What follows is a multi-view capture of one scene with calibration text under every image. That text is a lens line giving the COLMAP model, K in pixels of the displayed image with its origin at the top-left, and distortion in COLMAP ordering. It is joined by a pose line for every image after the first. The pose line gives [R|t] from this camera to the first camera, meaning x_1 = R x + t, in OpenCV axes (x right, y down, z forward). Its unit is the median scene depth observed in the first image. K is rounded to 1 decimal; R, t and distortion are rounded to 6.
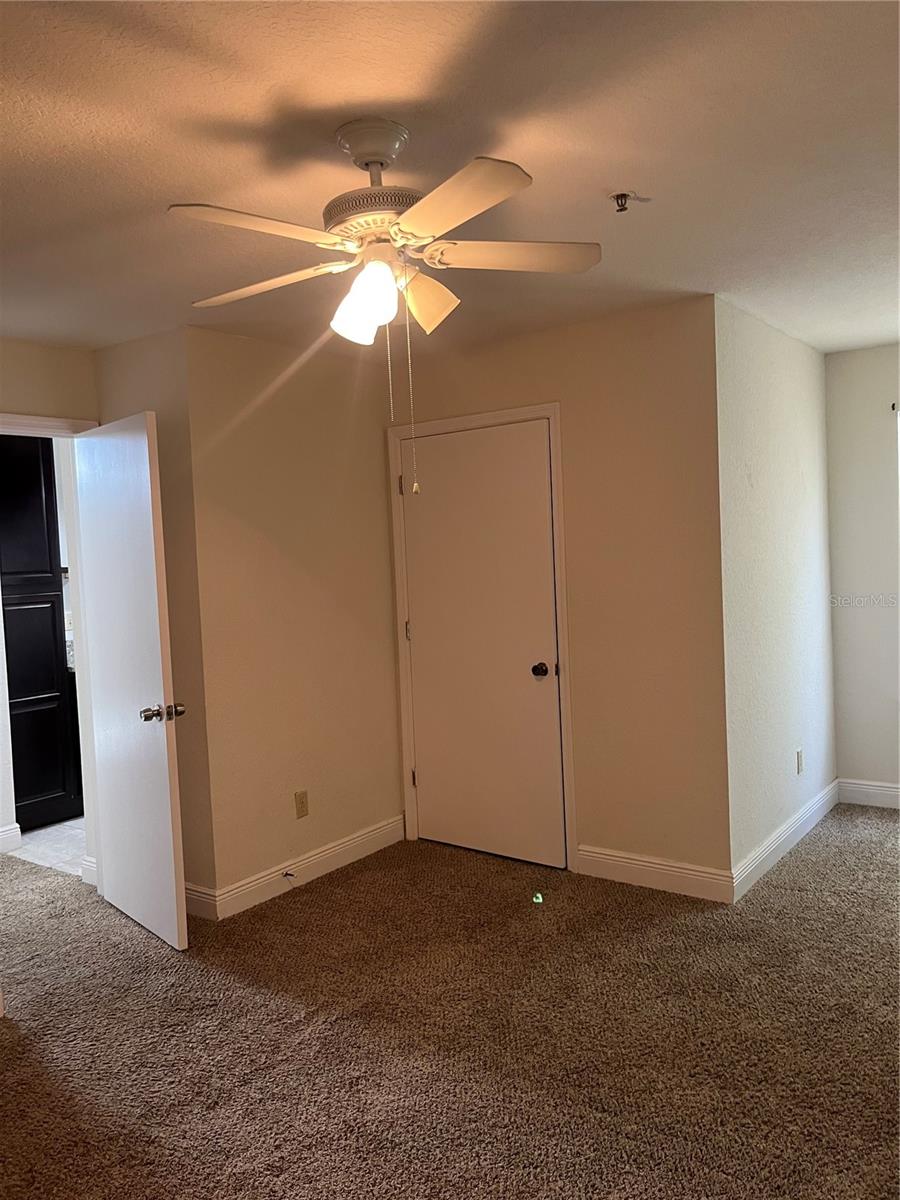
lens RADIAL K [[923.0, 0, 450.6], [0, 923.0, 599.1], [0, 0, 1]] dist [0.051261, -0.060934]
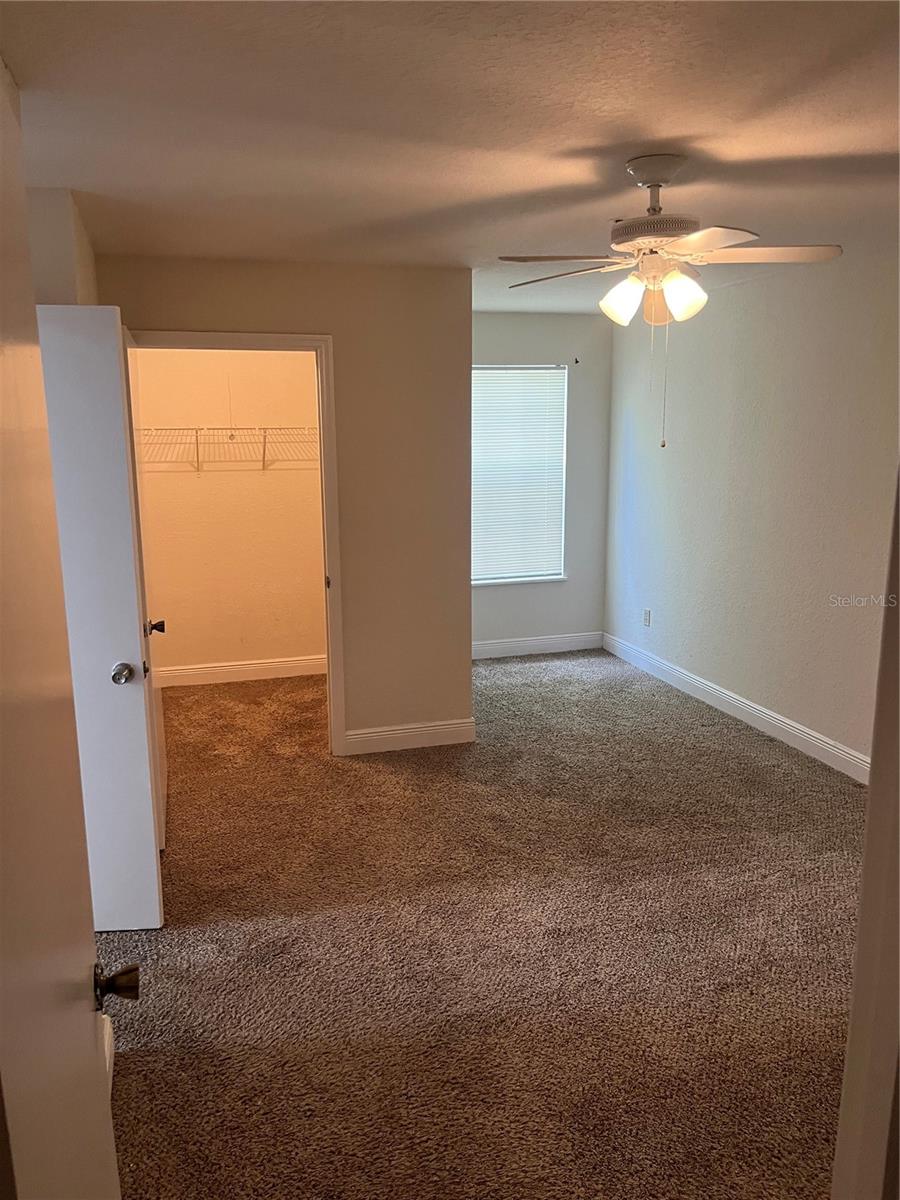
lens RADIAL K [[923.0, 0, 453.3], [0, 923.0, 603.4], [0, 0, 1]] dist [0.051261, -0.060934]
pose [[0.578208, -0.106770, 0.808873, -0.898175], [0.015789, 0.992679, 0.119746, -0.039524], [-0.815737, -0.056466, 0.575660, 0.295200]]
